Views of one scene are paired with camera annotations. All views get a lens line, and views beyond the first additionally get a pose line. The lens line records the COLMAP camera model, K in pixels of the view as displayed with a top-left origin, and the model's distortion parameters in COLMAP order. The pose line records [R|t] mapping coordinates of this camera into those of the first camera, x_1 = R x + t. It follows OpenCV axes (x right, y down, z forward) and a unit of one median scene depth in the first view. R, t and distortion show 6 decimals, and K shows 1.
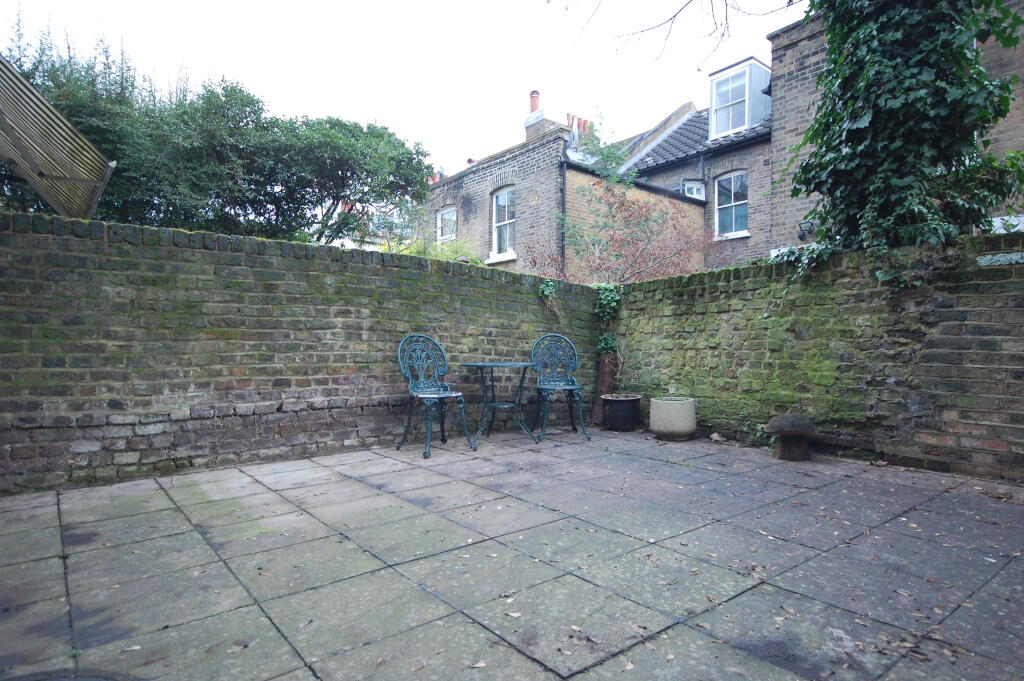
lens RADIAL K [[585.6, 0, 512.0], [0, 585.6, 340.5], [0, 0, 1]] dist [-0.000472, 0.019869]
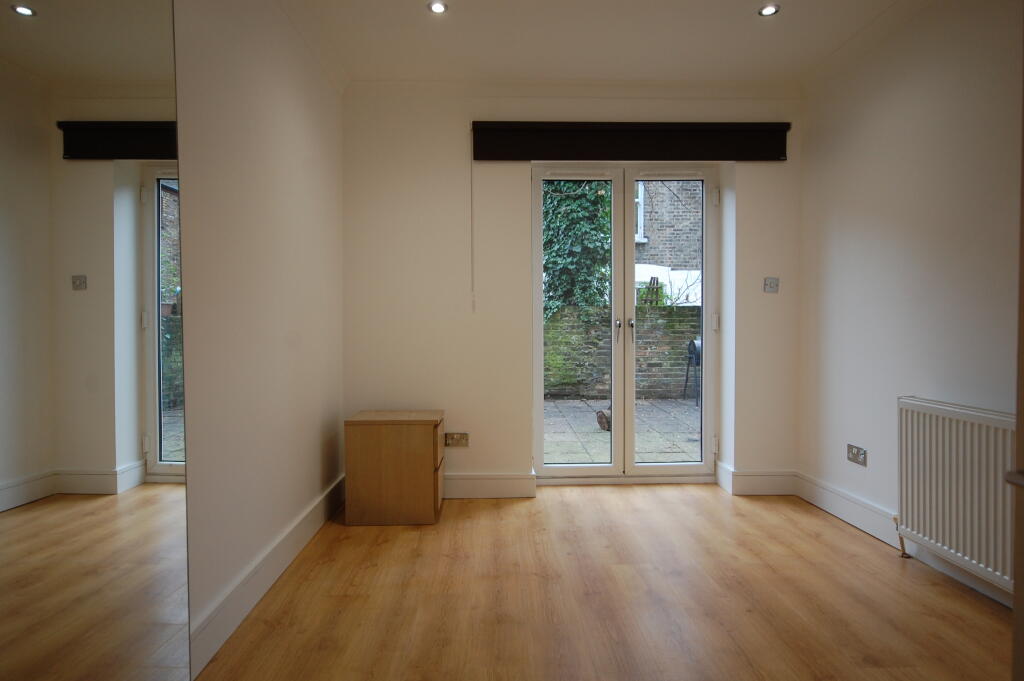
lens RADIAL K [[585.6, 0, 512.0], [0, 585.6, 340.5], [0, 0, 1]] dist [-0.000472, 0.019869]
pose [[0.604508, -0.030295, 0.796023, -1.278163], [-0.003642, 0.999161, 0.040793, -0.109257], [-0.796591, -0.027559, 0.603891, -0.149550]]
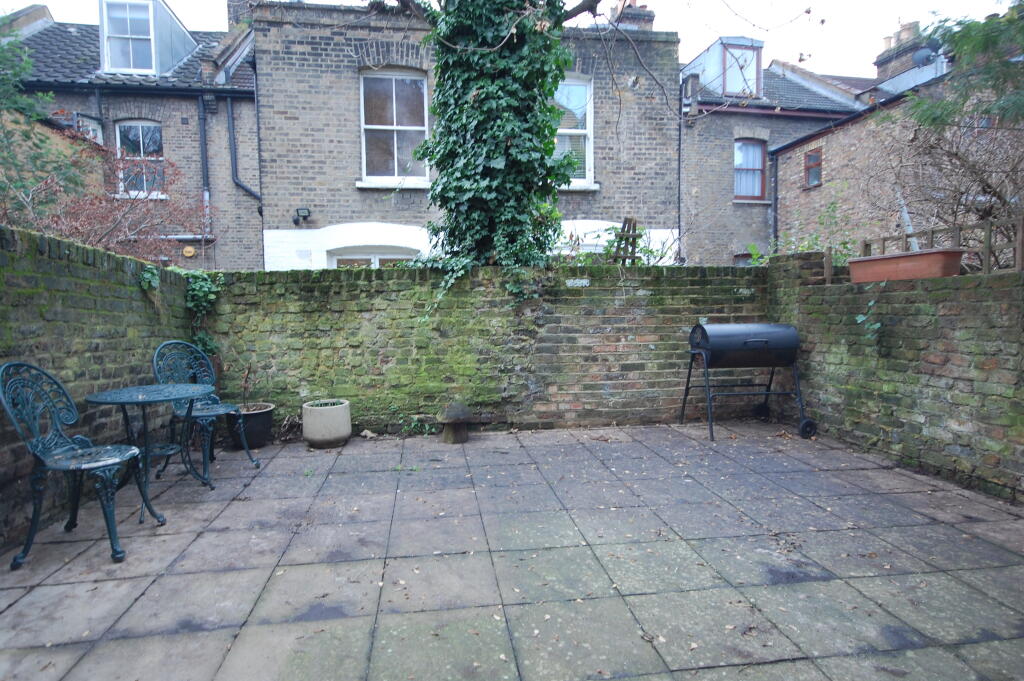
lens RADIAL K [[585.6, 0, 512.0], [0, 585.6, 340.5], [0, 0, 1]] dist [-0.000472, 0.019869]
pose [[0.509131, -0.059860, 0.858605, -0.458447], [0.005162, 0.997773, 0.066502, -0.076028], [-0.860674, -0.029426, 0.508306, 0.317269]]
